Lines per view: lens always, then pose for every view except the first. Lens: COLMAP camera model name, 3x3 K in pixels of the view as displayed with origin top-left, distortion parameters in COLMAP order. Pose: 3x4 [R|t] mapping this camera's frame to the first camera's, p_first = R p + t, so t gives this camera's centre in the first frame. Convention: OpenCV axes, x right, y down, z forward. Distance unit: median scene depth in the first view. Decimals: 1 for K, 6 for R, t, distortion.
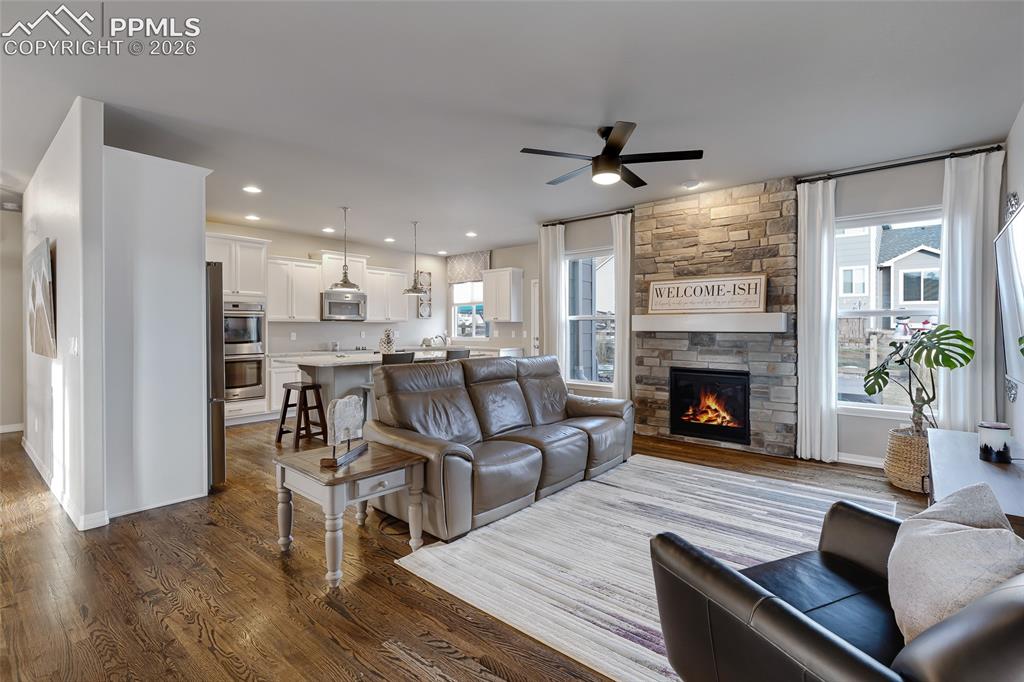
lens RADIAL K [[472.4, 0, 507.7], [0, 472.4, 331.0], [0, 0, 1]] dist [0.021753, 0.002211]
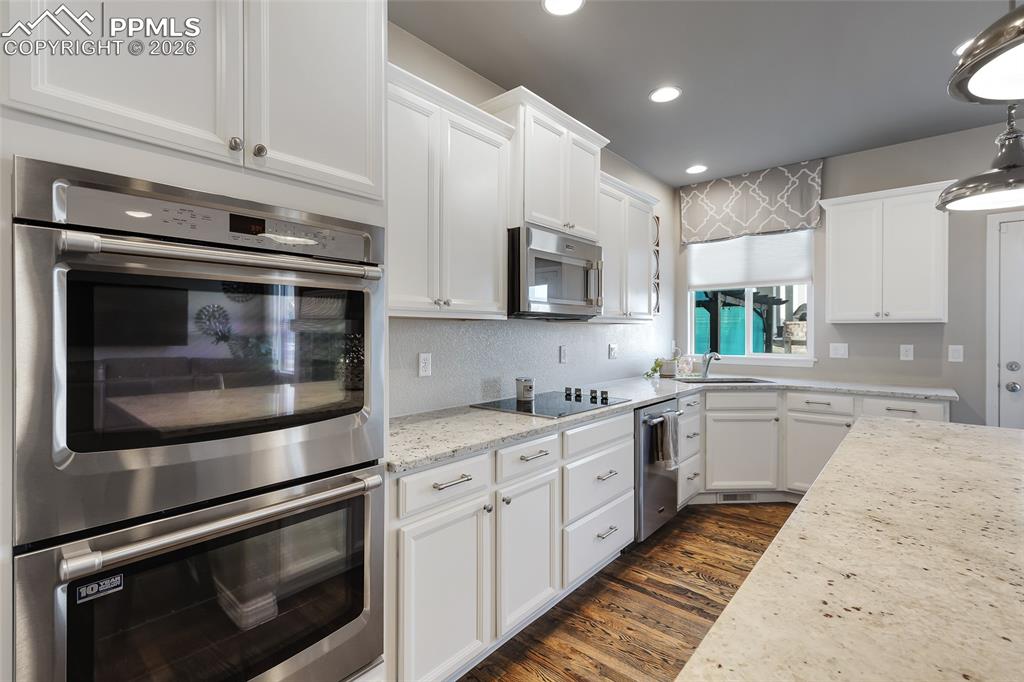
lens RADIAL K [[472.4, 0, 516.7], [0, 472.4, 331.4], [0, 0, 1]] dist [0.021753, 0.002211]
pose [[0.999800, 0.003638, 0.019644, -0.485956], [-0.003588, 0.999990, -0.002564, -0.012898], [-0.019653, 0.002493, 0.999804, 0.839531]]
